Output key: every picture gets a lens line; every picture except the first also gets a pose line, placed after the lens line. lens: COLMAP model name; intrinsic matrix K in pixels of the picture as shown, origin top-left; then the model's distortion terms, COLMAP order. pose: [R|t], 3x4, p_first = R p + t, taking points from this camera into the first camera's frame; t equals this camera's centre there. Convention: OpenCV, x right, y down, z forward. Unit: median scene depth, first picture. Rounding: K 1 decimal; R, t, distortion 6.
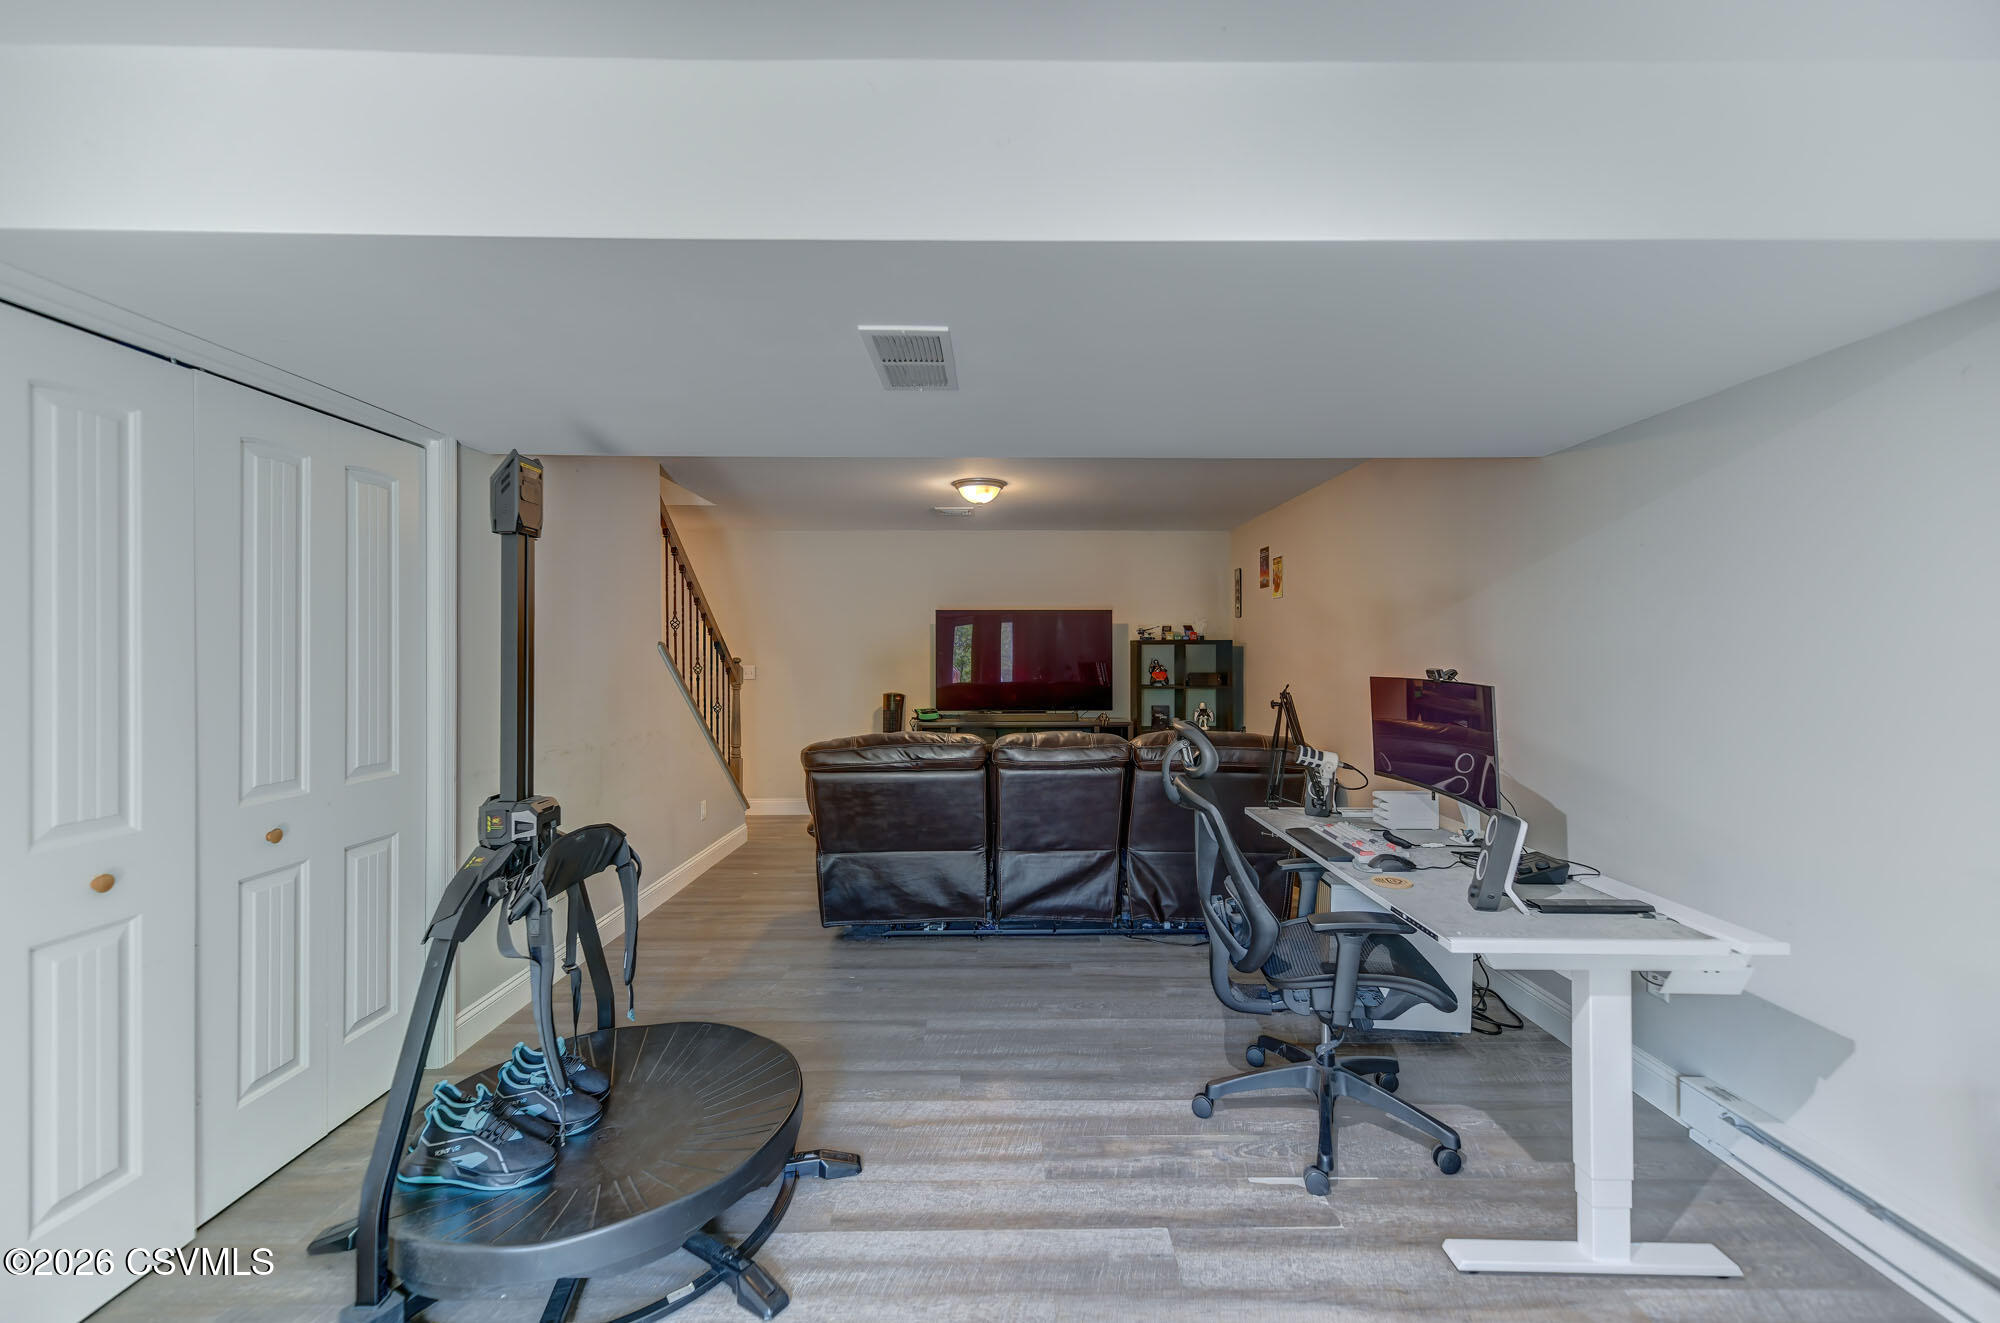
lens RADIAL K [[812.8, 0, 1003.6], [0, 812.8, 646.5], [0, 0, 1]] dist [0.008221, 0.000169]
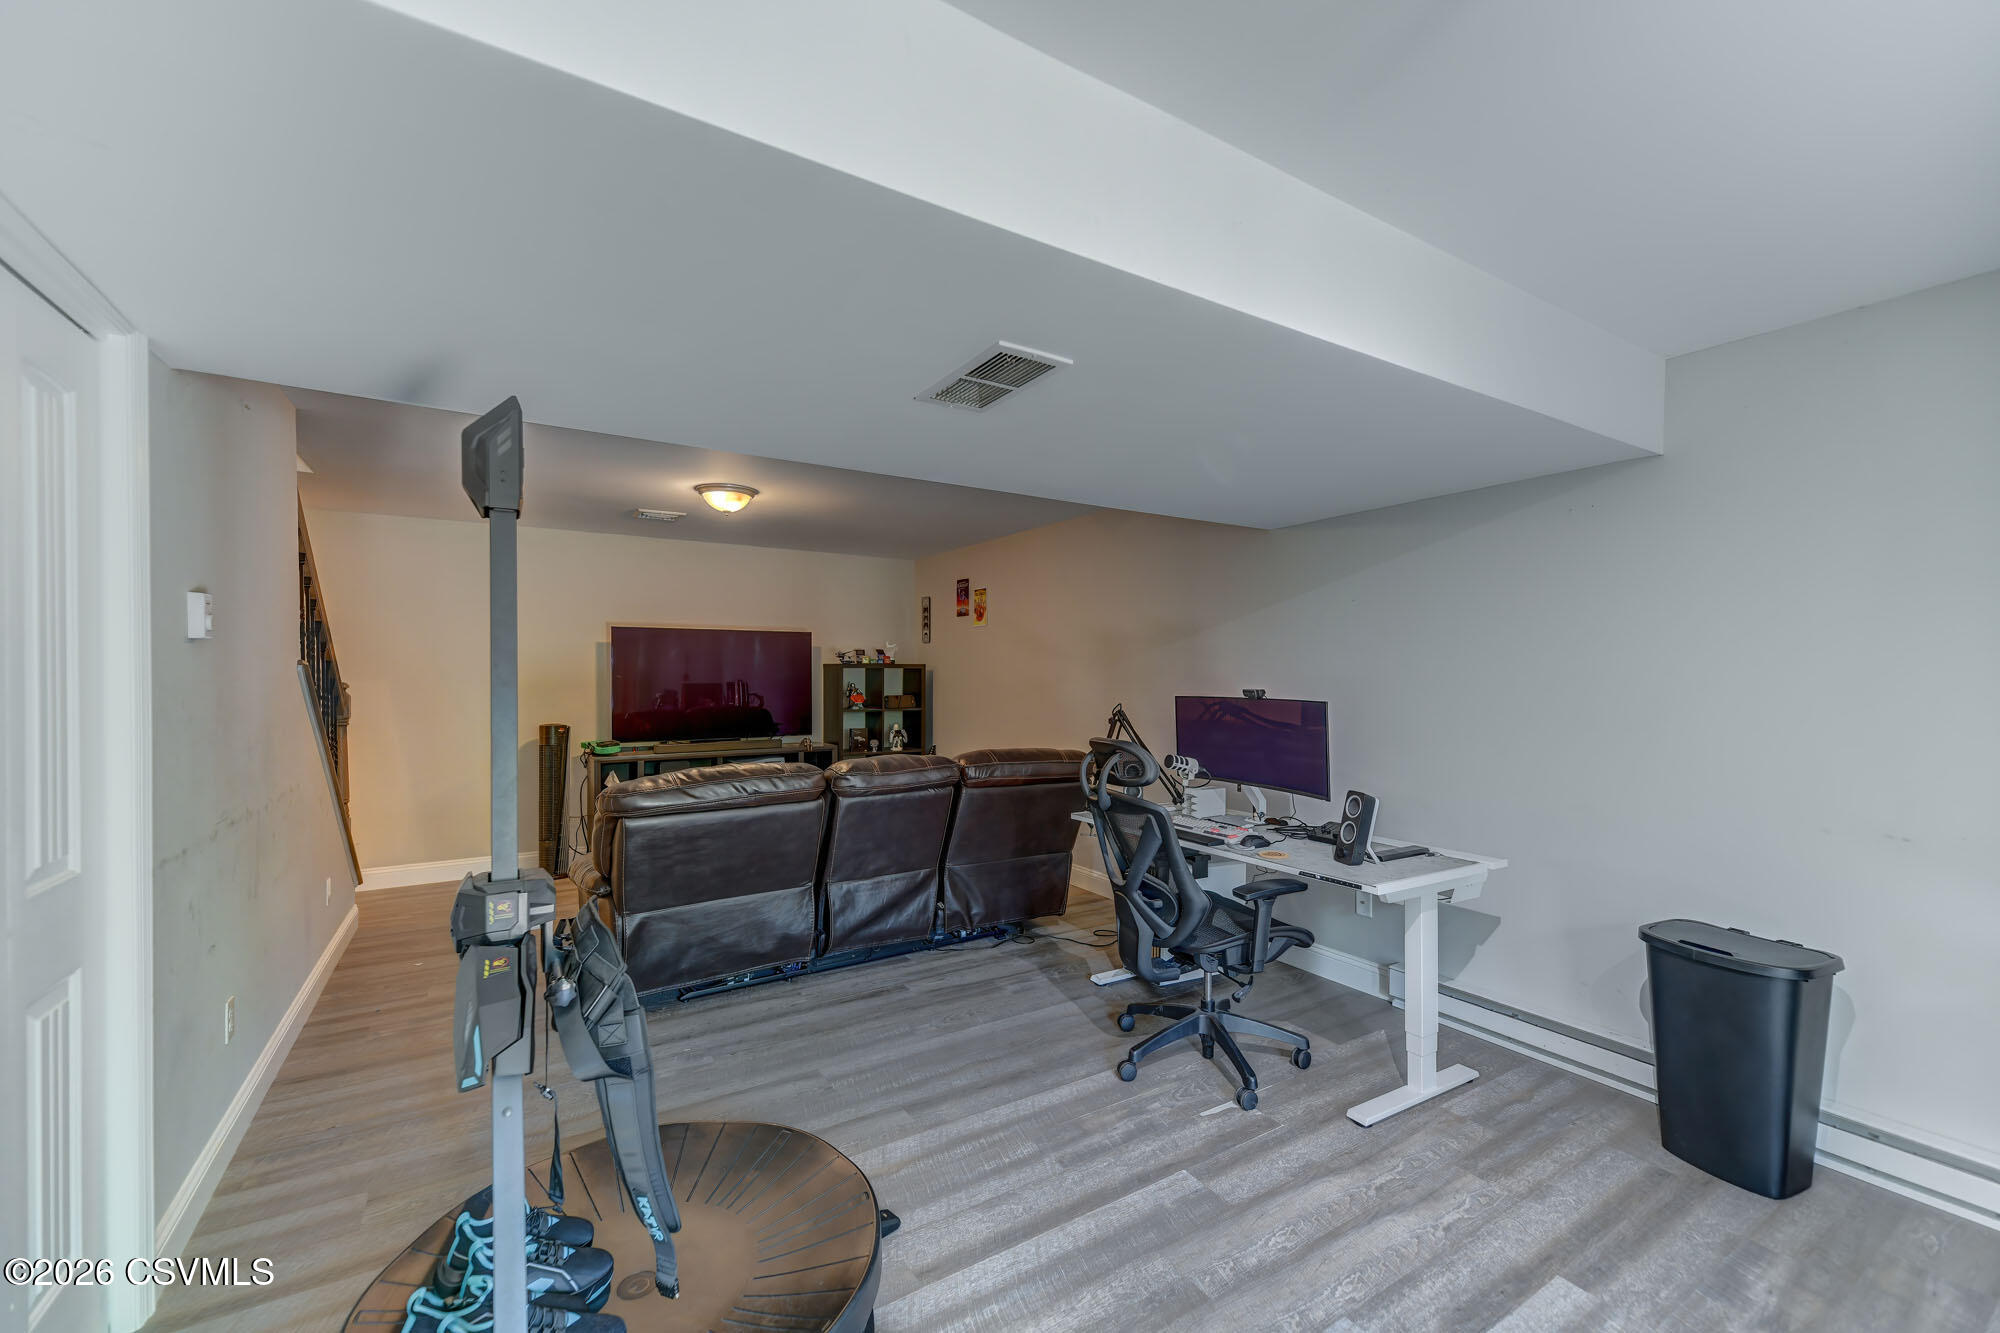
lens RADIAL K [[815.3, 0, 999.1], [0, 815.3, 682.3], [0, 0, 1]] dist [0.011303, -0.000277]
pose [[0.850649, -0.003625, 0.525721, -0.347325], [-0.004100, 0.999900, 0.013529, 0.001356], [-0.525718, -0.013664, 0.850549, 0.084372]]
